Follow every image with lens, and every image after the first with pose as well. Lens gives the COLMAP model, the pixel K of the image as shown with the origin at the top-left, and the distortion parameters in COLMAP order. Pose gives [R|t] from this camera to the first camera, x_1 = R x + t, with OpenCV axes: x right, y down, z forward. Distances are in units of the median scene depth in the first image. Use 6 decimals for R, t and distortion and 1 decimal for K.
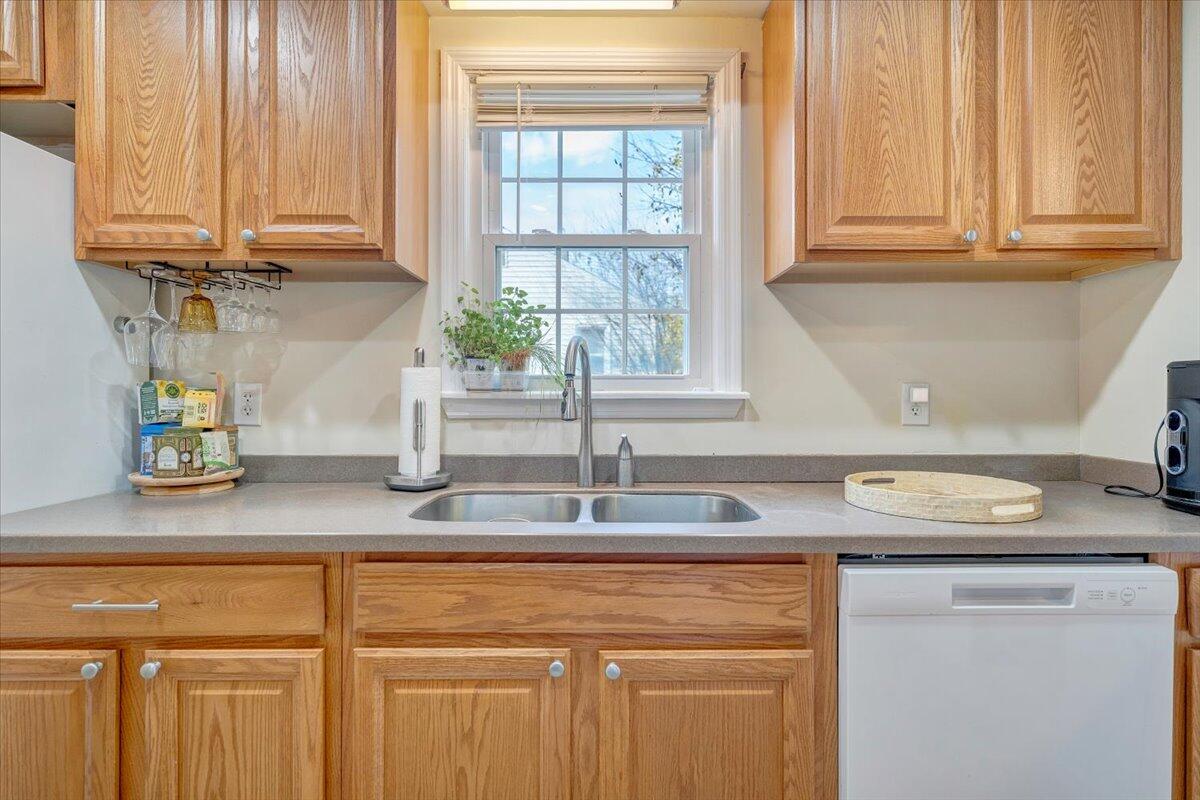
lens RADIAL K [[608.3, 0, 600.6], [0, 608.3, 389.3], [0, 0, 1]] dist [0.002527, 0.000283]
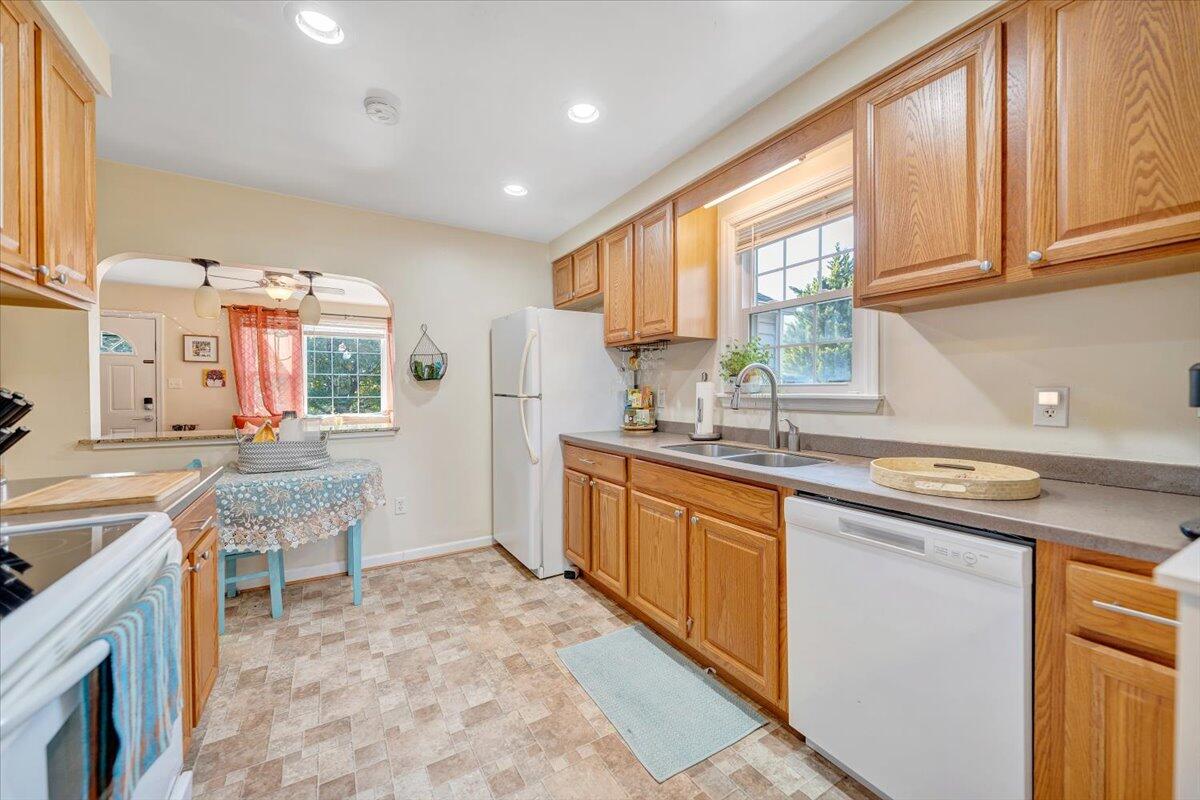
lens RADIAL K [[446.1, 0, 601.3], [0, 446.1, 391.8], [0, 0, 1]] dist [0.001224, 0.000088]
pose [[0.514583, 0.000252, -0.857441, 0.868918], [0.007448, 0.999961, 0.004764, -0.012942], [0.857408, -0.008838, 0.514561, -0.090074]]
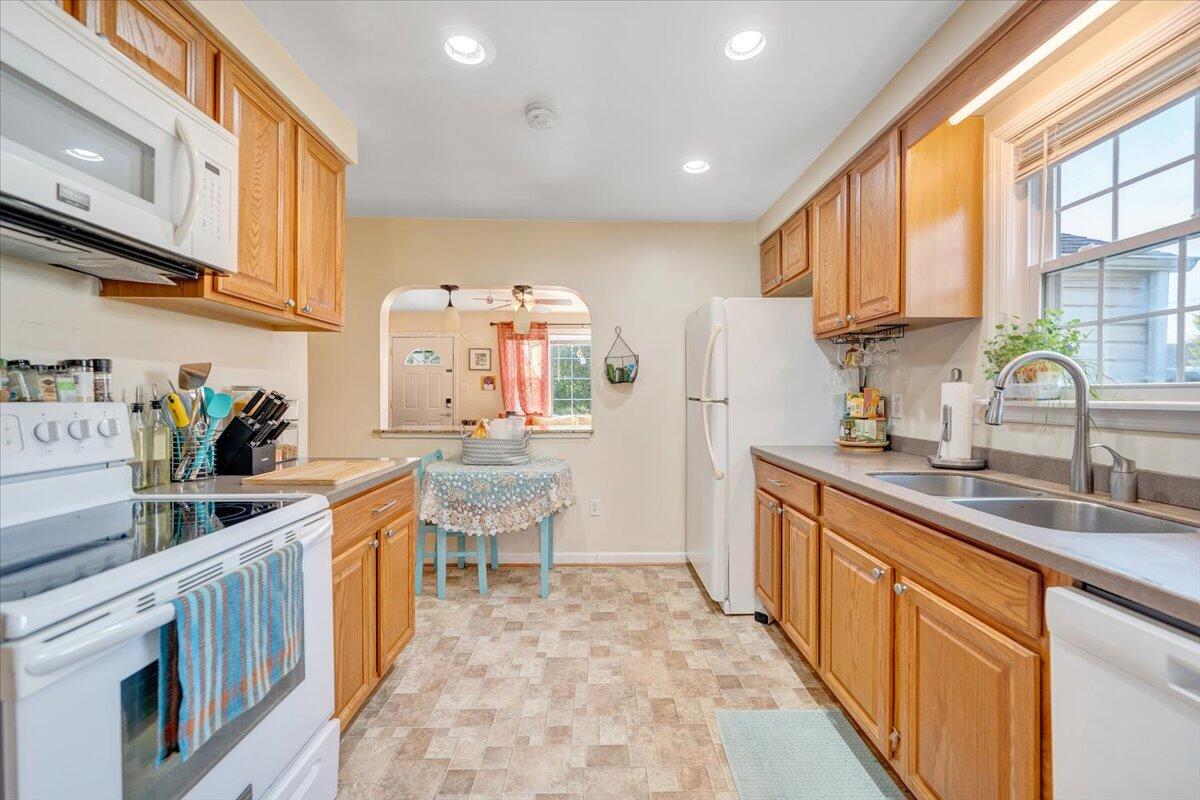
lens RADIAL K [[466.6, 0, 609.8], [0, 466.6, 393.8], [0, 0, 1]] dist [0.000785, -0.000184]
pose [[0.020914, -0.000934, -0.999781, 0.802973], [0.004217, 0.999991, -0.000846, -0.012481], [0.999772, -0.004198, 0.020918, 0.186797]]
